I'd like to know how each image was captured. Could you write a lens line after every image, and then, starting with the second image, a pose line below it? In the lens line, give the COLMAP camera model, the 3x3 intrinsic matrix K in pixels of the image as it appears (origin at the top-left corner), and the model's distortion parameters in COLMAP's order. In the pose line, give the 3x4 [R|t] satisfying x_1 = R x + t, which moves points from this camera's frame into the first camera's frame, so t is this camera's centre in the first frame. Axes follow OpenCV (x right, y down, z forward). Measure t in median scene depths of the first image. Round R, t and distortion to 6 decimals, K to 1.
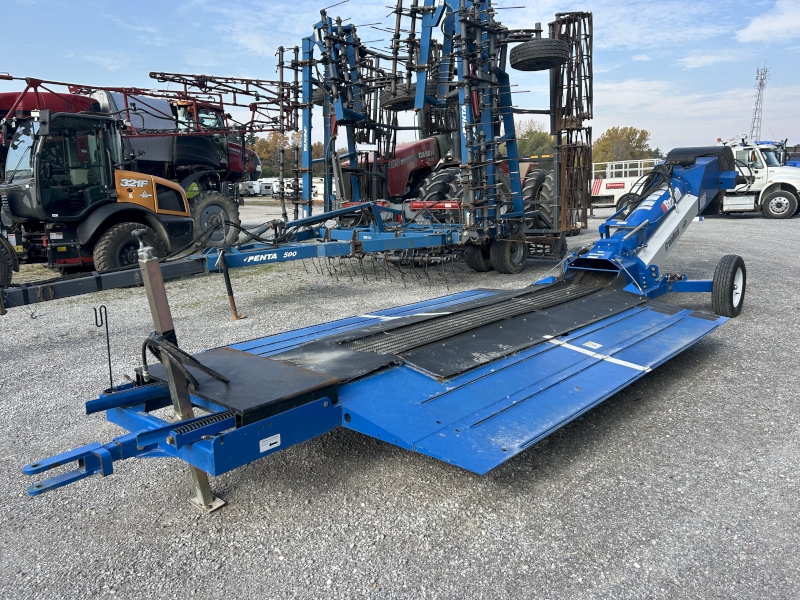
lens RADIAL K [[609.6, 0, 400.0], [0, 609.6, 302.5], [0, 0, 1]] dist [-0.003192, -0.007264]
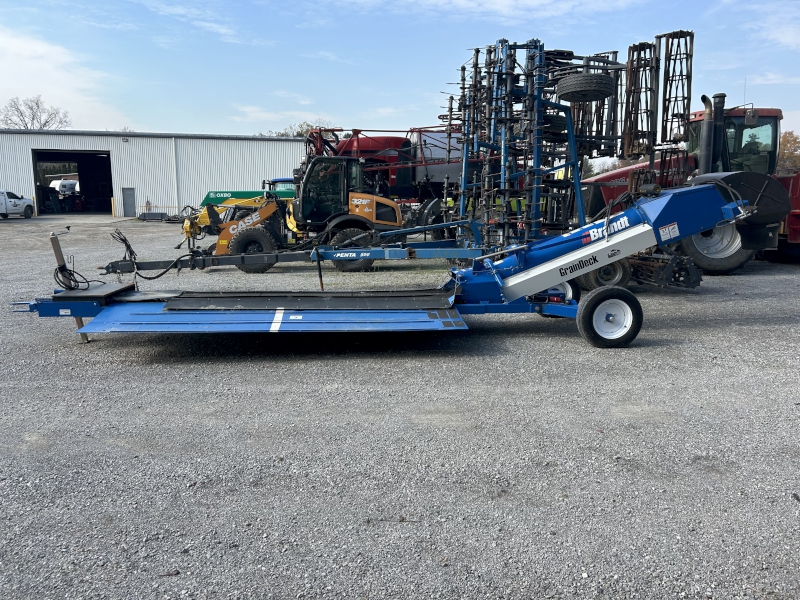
lens RADIAL K [[609.6, 0, 400.1], [0, 609.6, 296.6], [0, 0, 1]] dist [-0.003192, -0.007264]
pose [[0.721883, 0.119199, -0.681671, 0.650363], [-0.136343, 0.990244, 0.028771, -0.025939], [0.678450, 0.072172, 0.731093, 0.018160]]
